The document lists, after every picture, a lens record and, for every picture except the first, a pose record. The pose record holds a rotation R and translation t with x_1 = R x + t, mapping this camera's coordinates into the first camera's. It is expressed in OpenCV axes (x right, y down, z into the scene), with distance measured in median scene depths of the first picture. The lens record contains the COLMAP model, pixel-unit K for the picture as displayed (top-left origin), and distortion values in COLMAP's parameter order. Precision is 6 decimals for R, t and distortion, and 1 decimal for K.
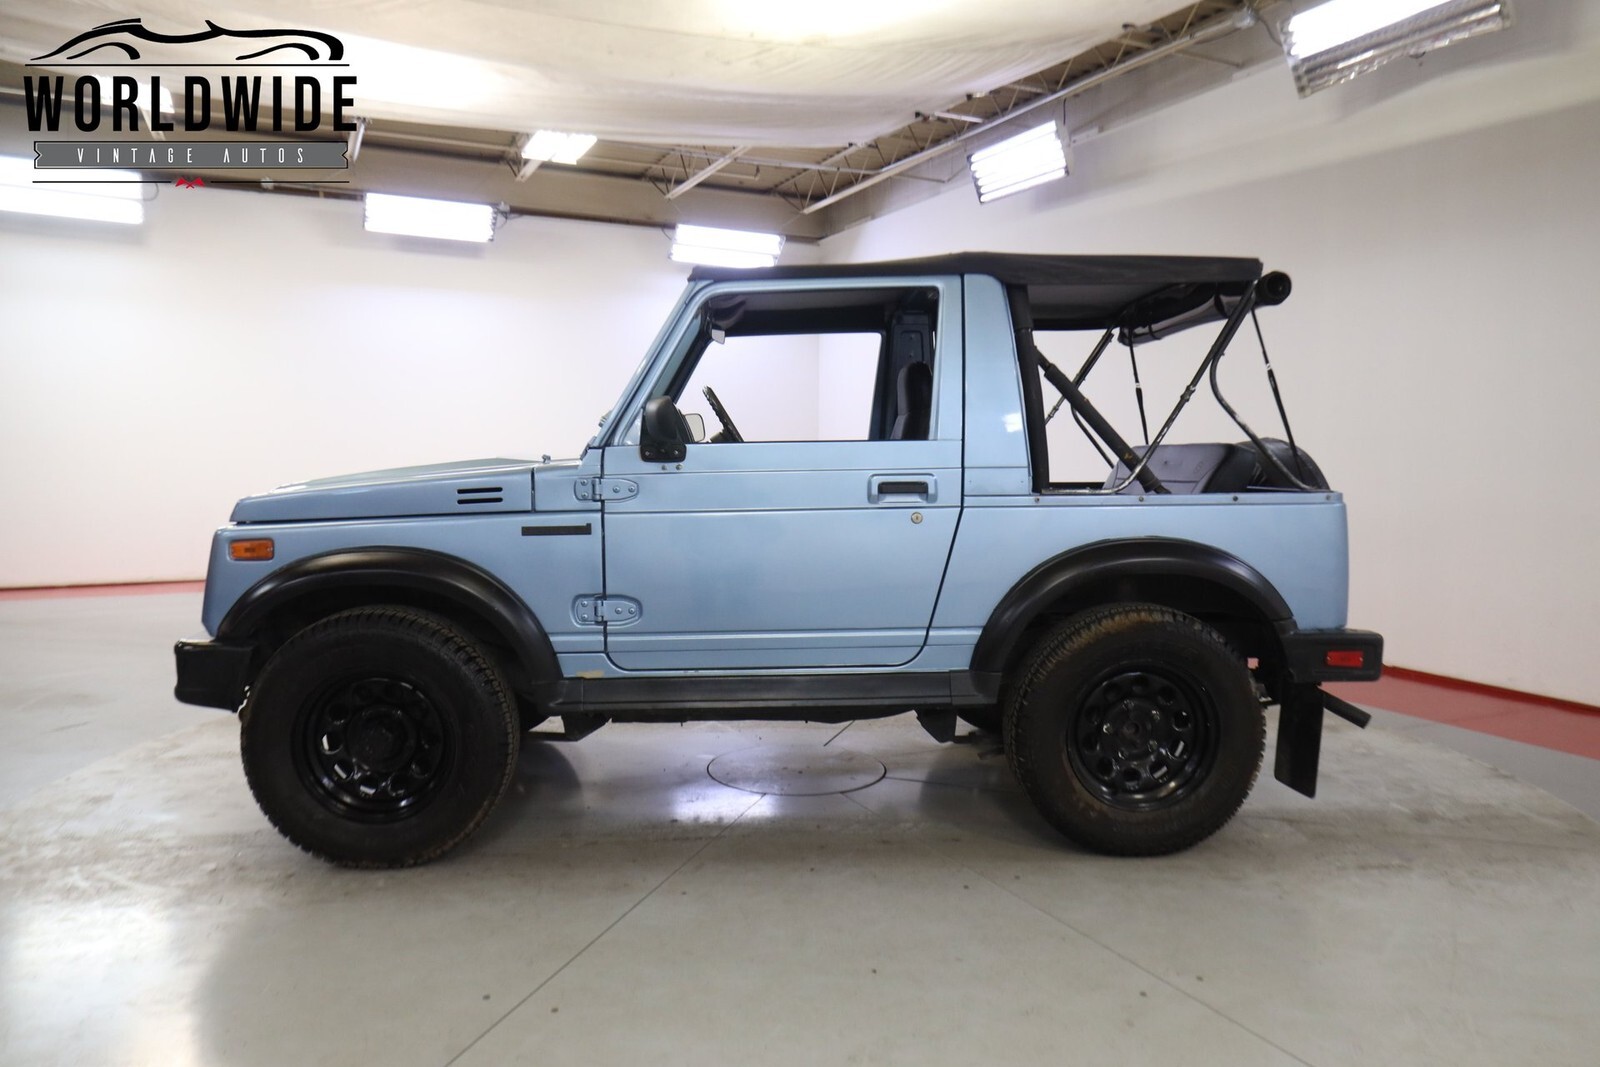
lens RADIAL K [[1070.8, 0, 803.3], [0, 1070.8, 535.3], [0, 0, 1]] dist [-0.009900, -0.001065]
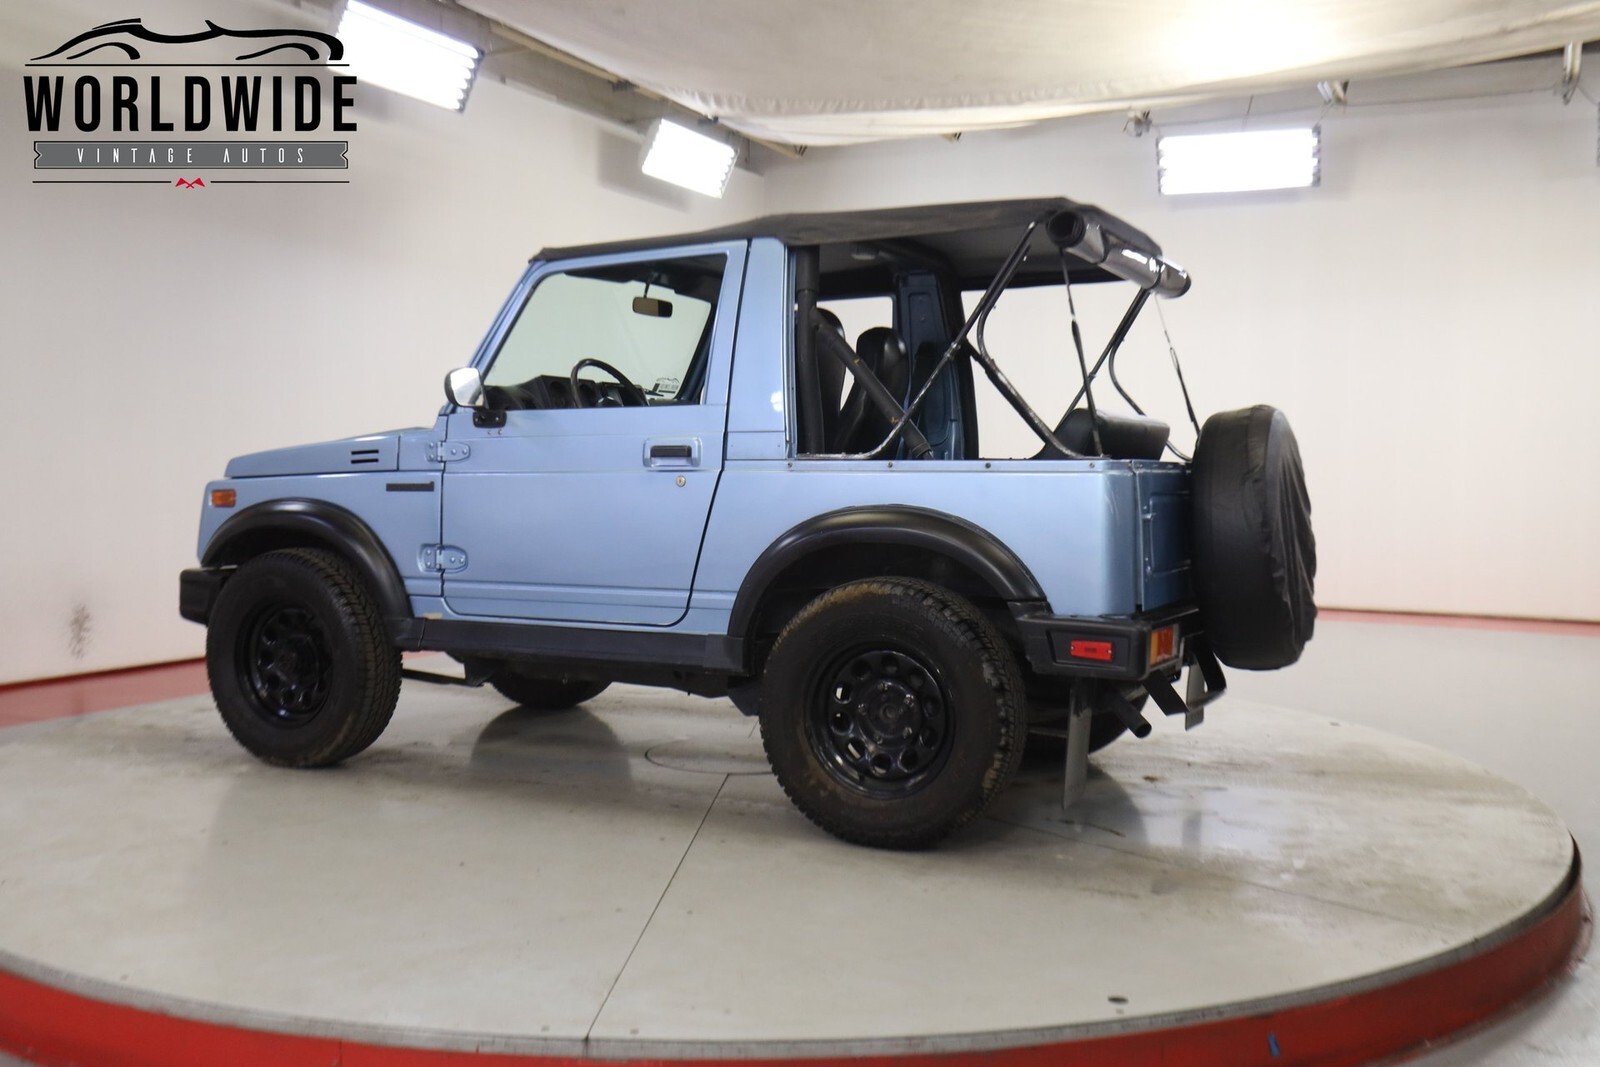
lens RADIAL K [[1403.0, 0, 800.0], [0, 1403.0, 533.5], [0, 0, 1]] dist [-0.001022, -0.004226]
pose [[0.878444, 0.031085, -0.476833, 0.843790], [-0.044969, 0.998831, -0.017730, 0.052106], [0.475724, 0.037018, 0.878815, -0.119670]]
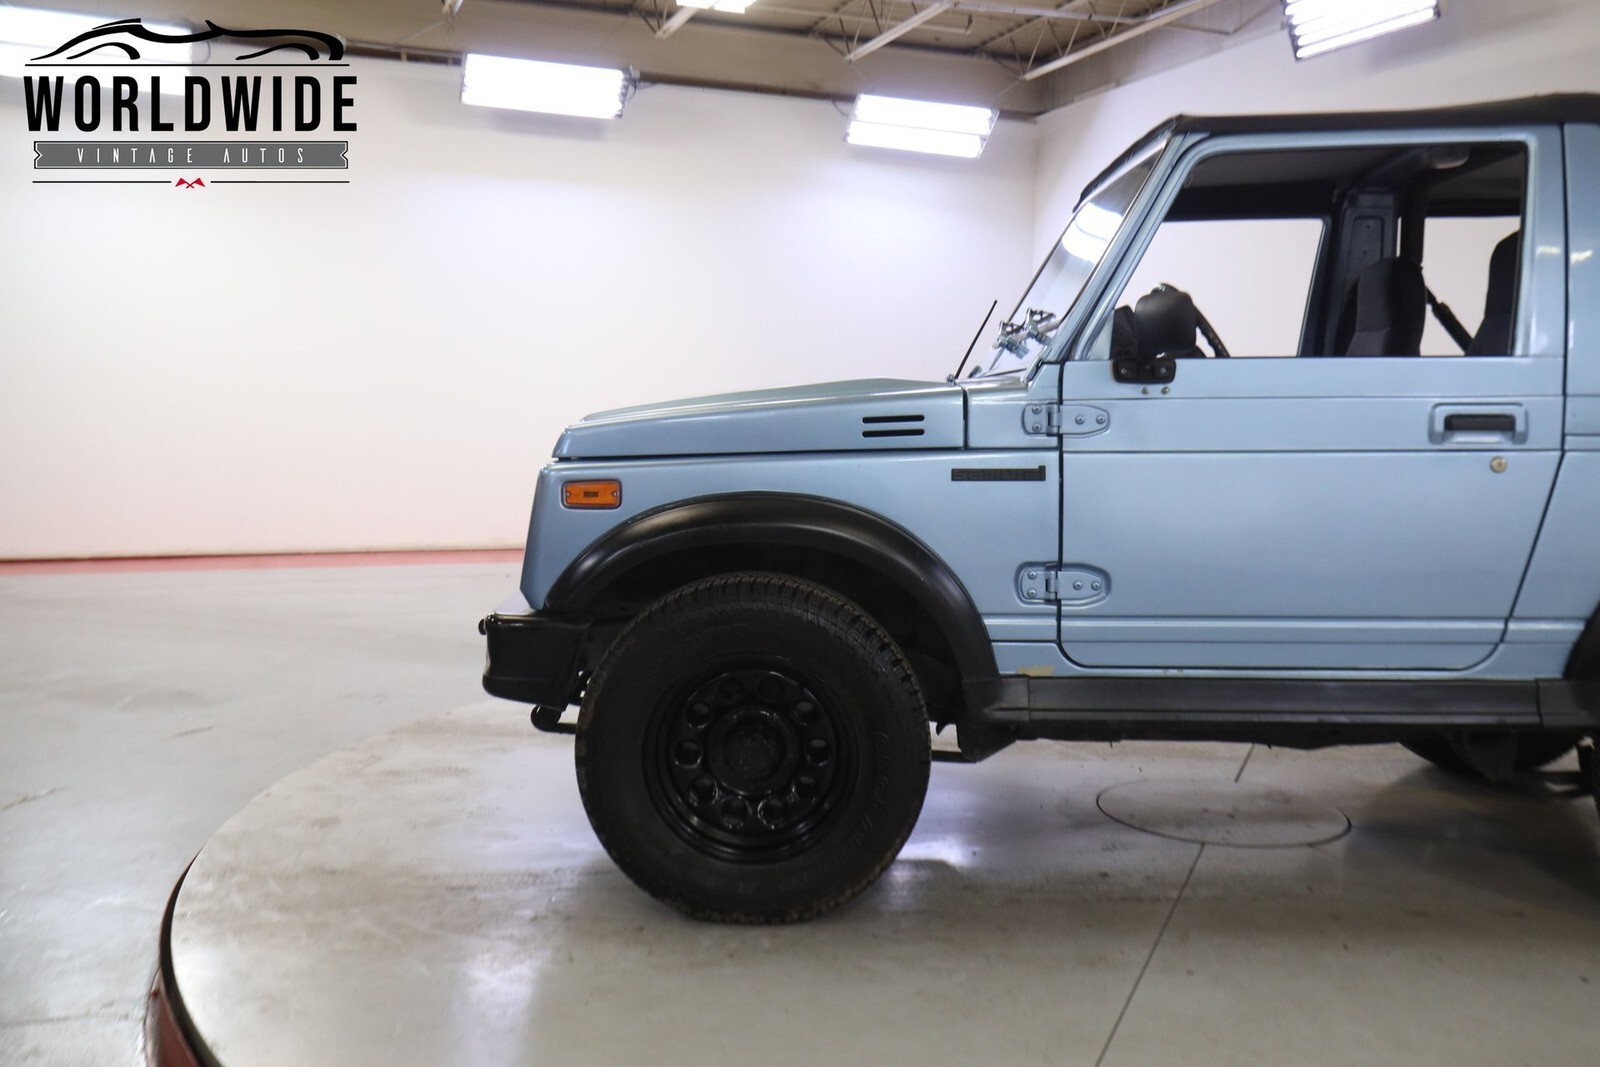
lens RADIAL K [[1403.0, 0, 800.0], [0, 1403.0, 533.5], [0, 0, 1]] dist [-0.001022, -0.004226]
pose [[0.996943, 0.016949, -0.076273, -0.288374], [-0.016036, 0.999793, 0.012559, 0.025663], [0.076470, -0.011298, 0.997008, 0.026103]]
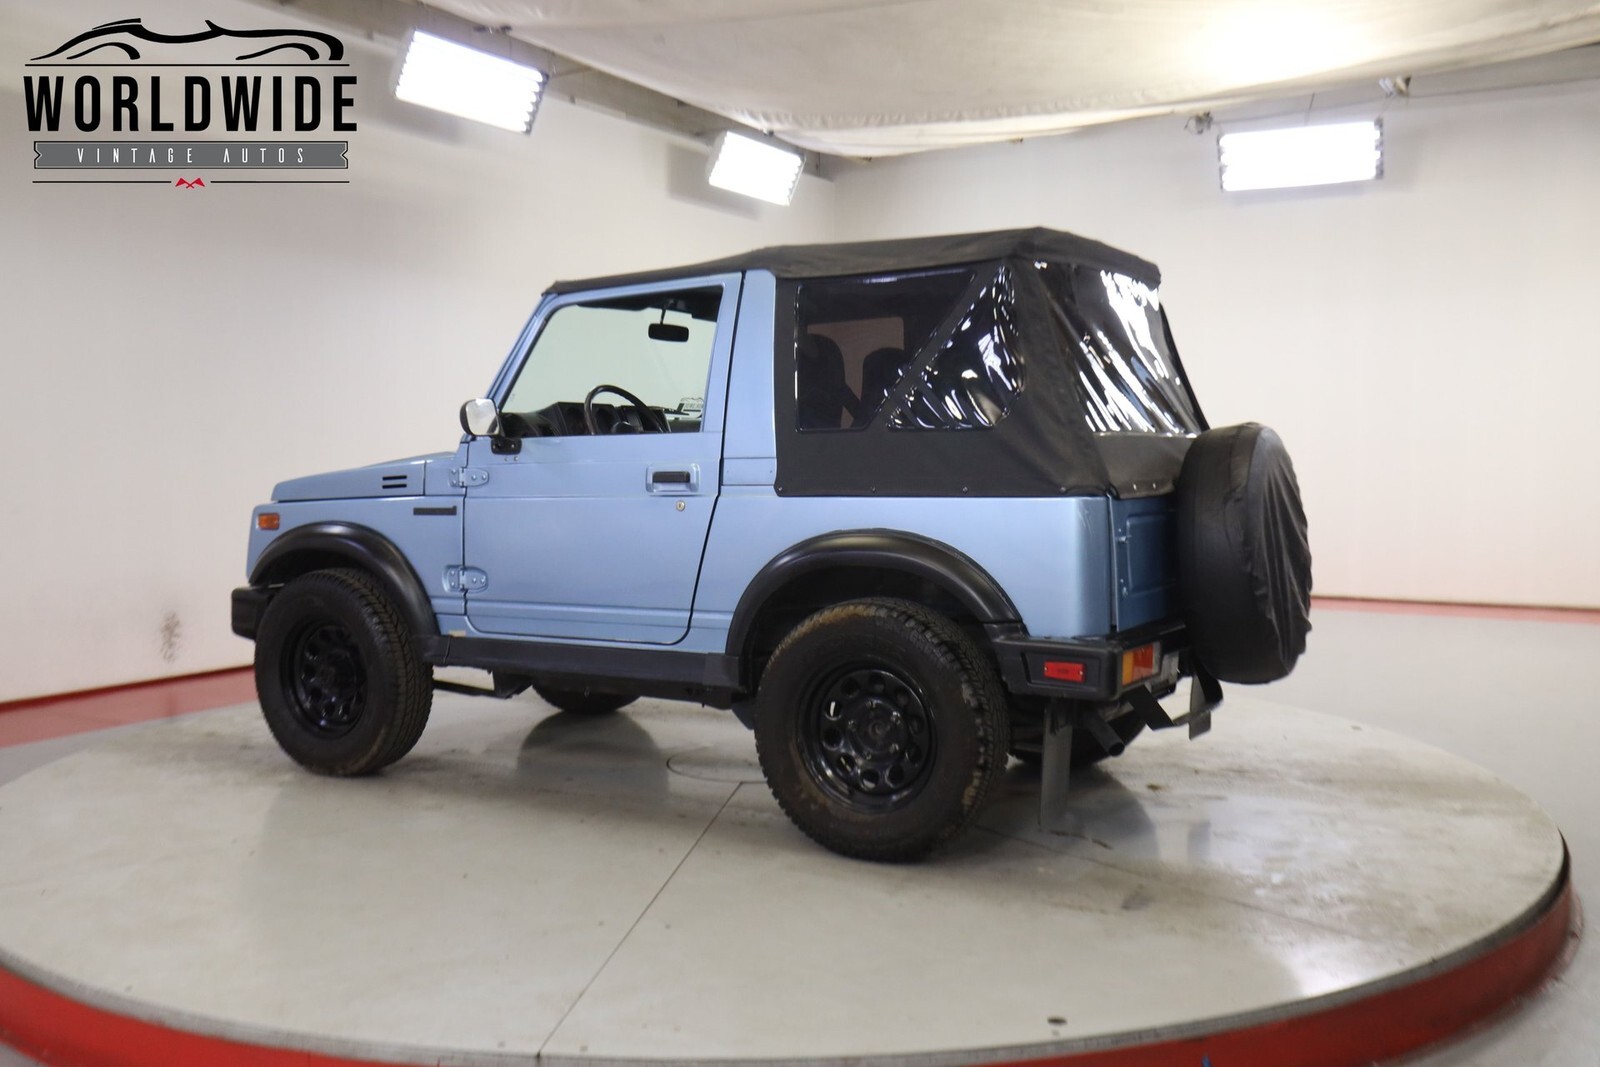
lens RADIAL K [[1363.8, 0, 809.5], [0, 1363.8, 537.7], [0, 0, 1]] dist [-0.004535, 0.014319]
pose [[0.847567, 0.027227, -0.529990, 0.931305], [-0.034703, 0.999389, -0.004157, 0.016620], [0.529553, 0.021916, 0.847994, -0.079550]]
